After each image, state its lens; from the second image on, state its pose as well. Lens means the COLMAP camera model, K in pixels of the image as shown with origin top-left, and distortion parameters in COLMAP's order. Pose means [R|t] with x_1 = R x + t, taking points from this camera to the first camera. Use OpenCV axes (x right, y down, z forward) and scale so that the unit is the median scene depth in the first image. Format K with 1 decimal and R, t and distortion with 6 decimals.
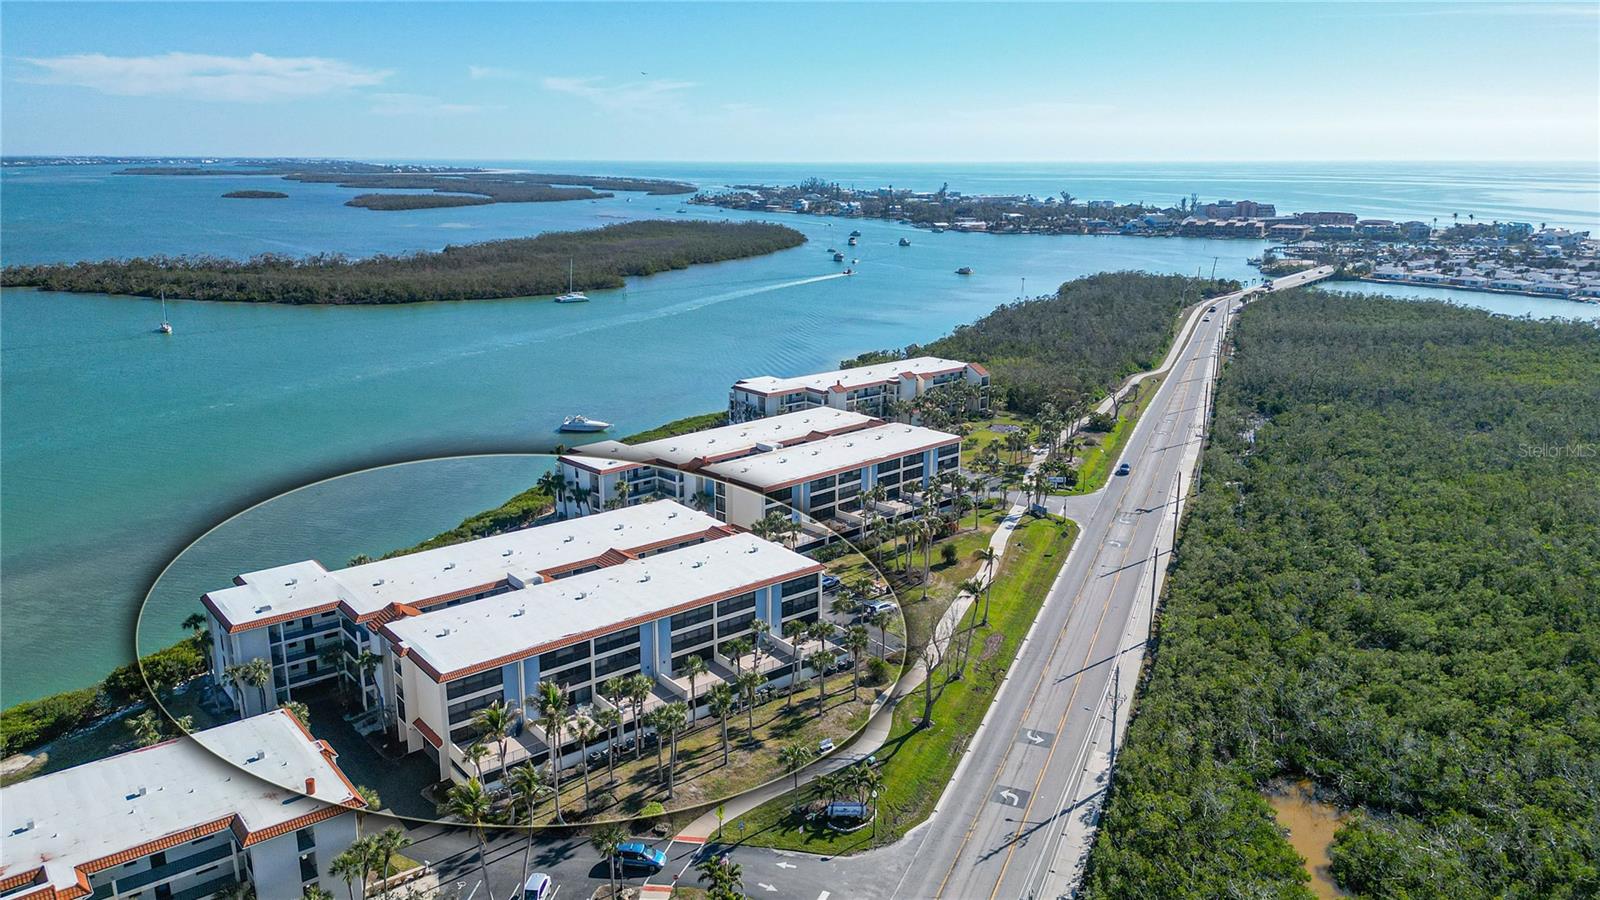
lens RADIAL K [[1128.7, 0, 803.4], [0, 1128.7, 452.3], [0, 0, 1]] dist [0.093595, -0.114189]
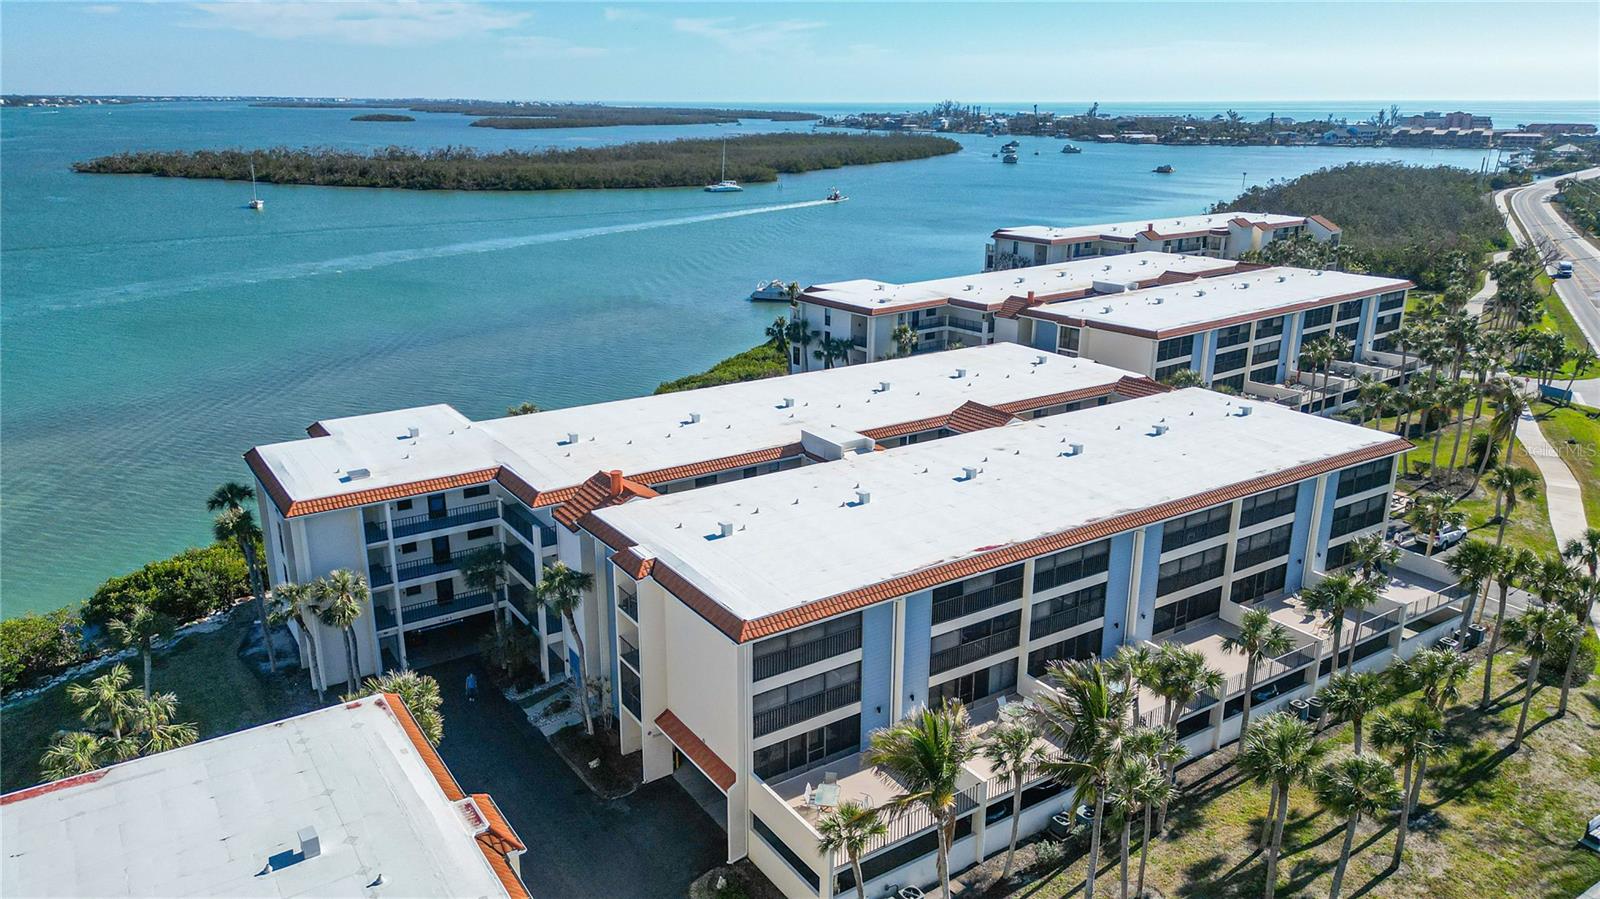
lens RADIAL K [[1106.9, 0, 797.1], [0, 1106.9, 454.0], [0, 0, 1]] dist [0.087367, -0.107527]
pose [[0.995358, 0.029524, -0.091596, -0.158383], [-0.025169, 0.998513, 0.048346, 0.067722], [0.092888, -0.045816, 0.994622, 0.360875]]
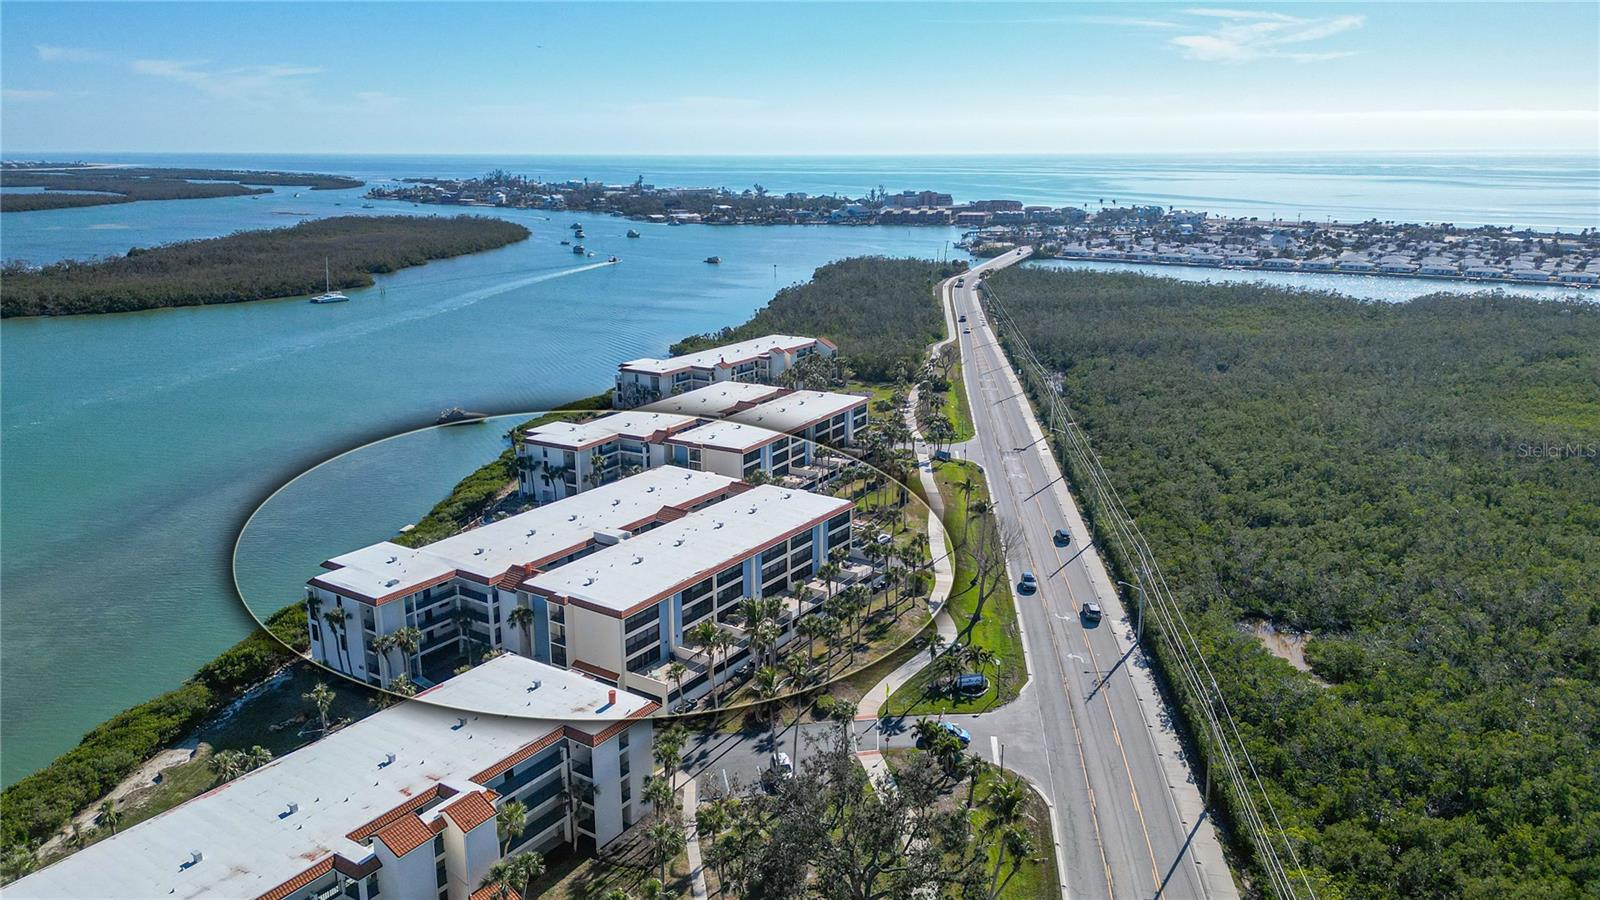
lens RADIAL K [[1136.9, 0, 800.0], [0, 1136.9, 450.0], [0, 0, 1]] dist [0.095544, -0.117032]
pose [[0.956638, -0.077187, 0.280867, -0.274334], [0.076620, 0.996975, 0.013016, 0.020555], [-0.281022, 0.009068, 0.959659, -0.081649]]
